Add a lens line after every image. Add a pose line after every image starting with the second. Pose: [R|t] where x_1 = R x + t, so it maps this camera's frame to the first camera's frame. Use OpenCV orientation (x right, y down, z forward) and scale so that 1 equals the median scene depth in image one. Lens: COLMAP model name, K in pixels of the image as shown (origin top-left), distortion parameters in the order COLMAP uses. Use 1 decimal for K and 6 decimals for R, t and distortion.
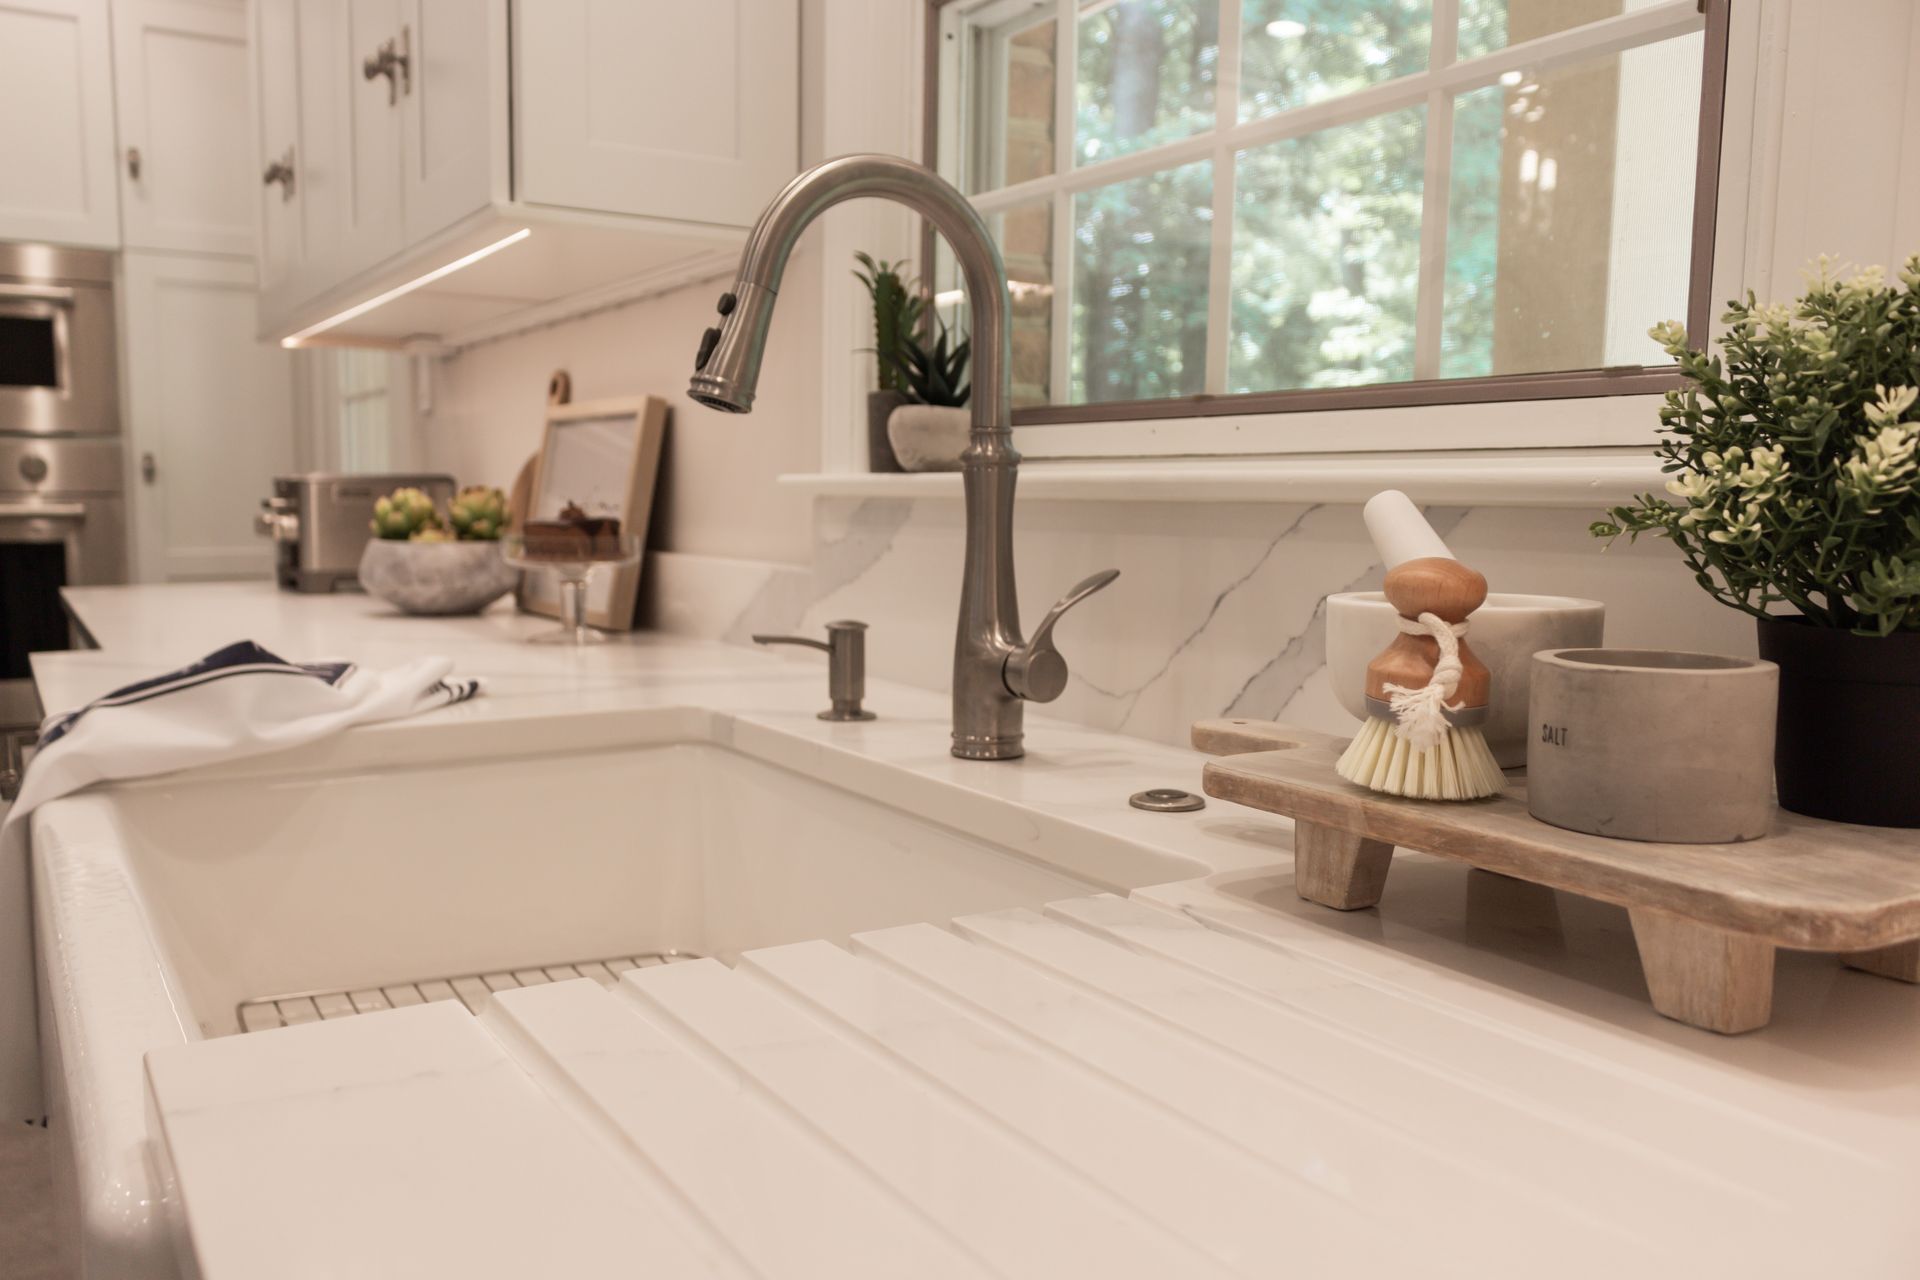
lens RADIAL K [[1536.9, 0, 948.7], [0, 1536.9, 656.4], [0, 0, 1]] dist [-0.001093, 0.001688]
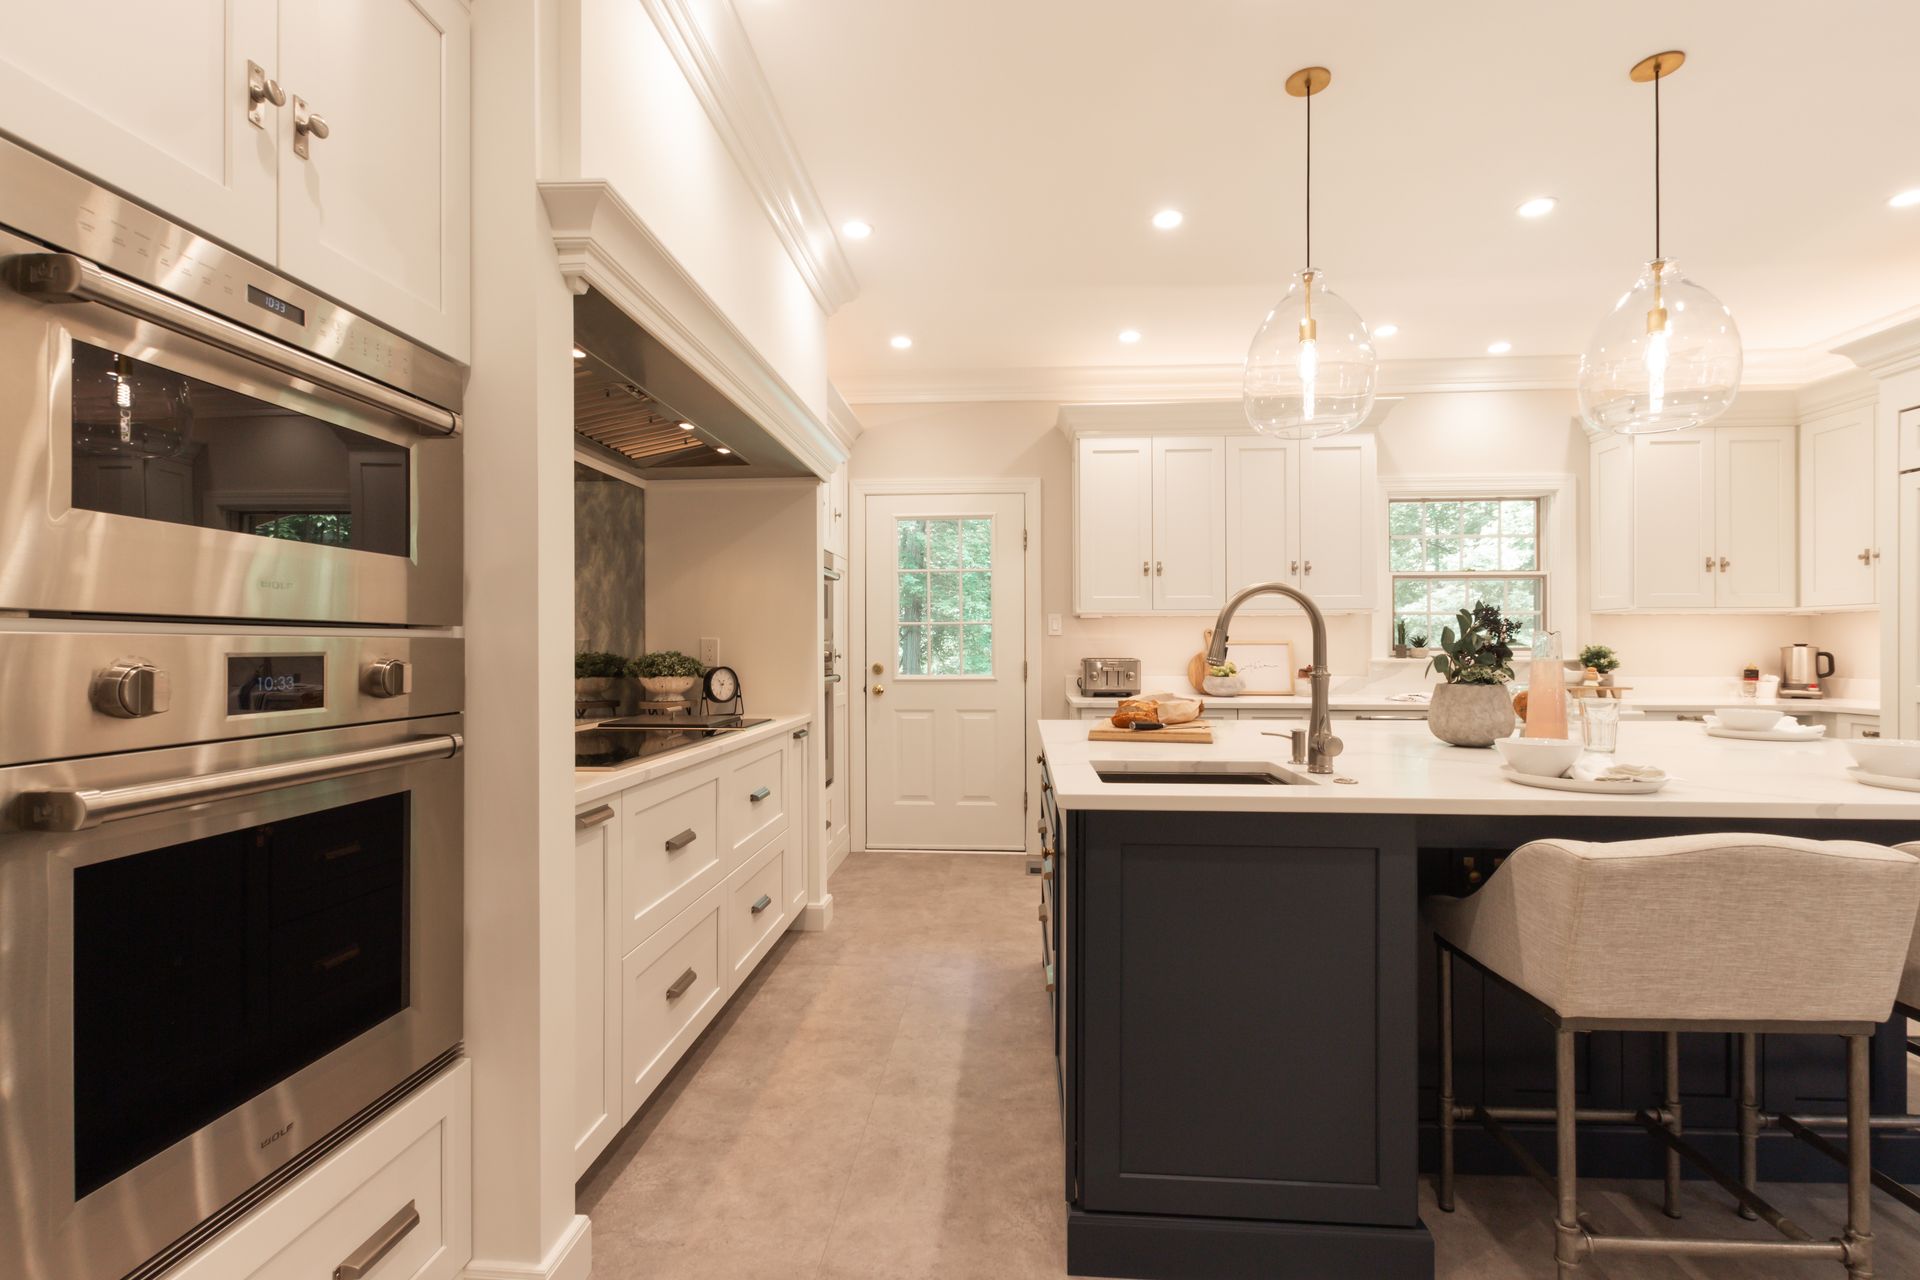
lens RADIAL K [[875.9, 0, 961.7], [0, 875.9, 647.1], [0, 0, 1]] dist [0.009748, -0.006193]
pose [[0.582592, -0.013271, 0.812657, -2.897604], [0.093397, 0.994336, -0.050718, -0.118331], [-0.807381, 0.105448, 0.580532, 0.334465]]
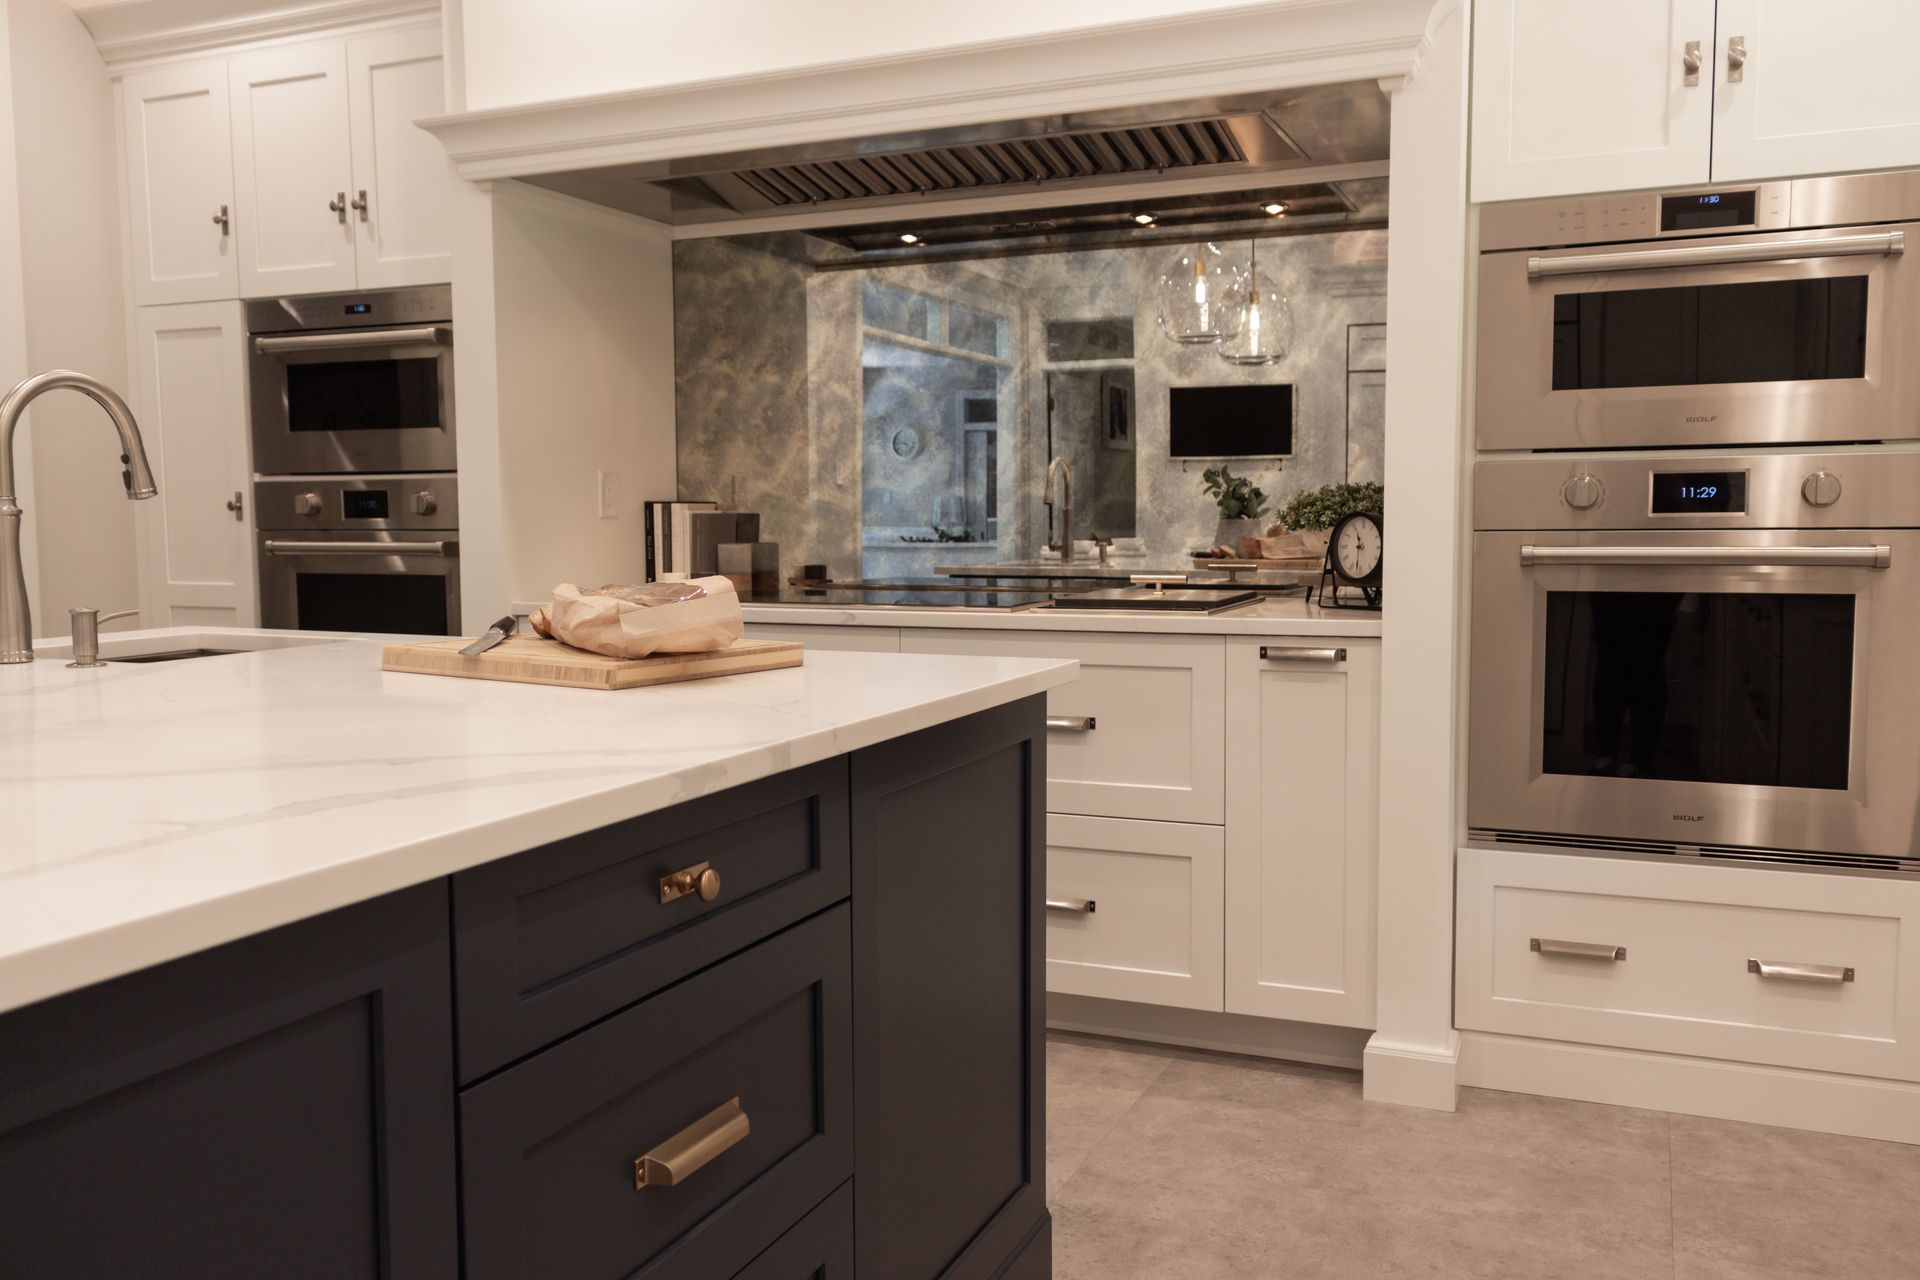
lens RADIAL K [[1600.2, 0, 933.6], [0, 1600.2, 643.8], [0, 0, 1]] dist [0.013935, 0.002280]
pose [[0.561736, 0.053428, -0.825589, -0.418669], [-0.072830, 0.997232, 0.014982, -0.067969], [0.824104, 0.051712, 0.564072, 0.493577]]
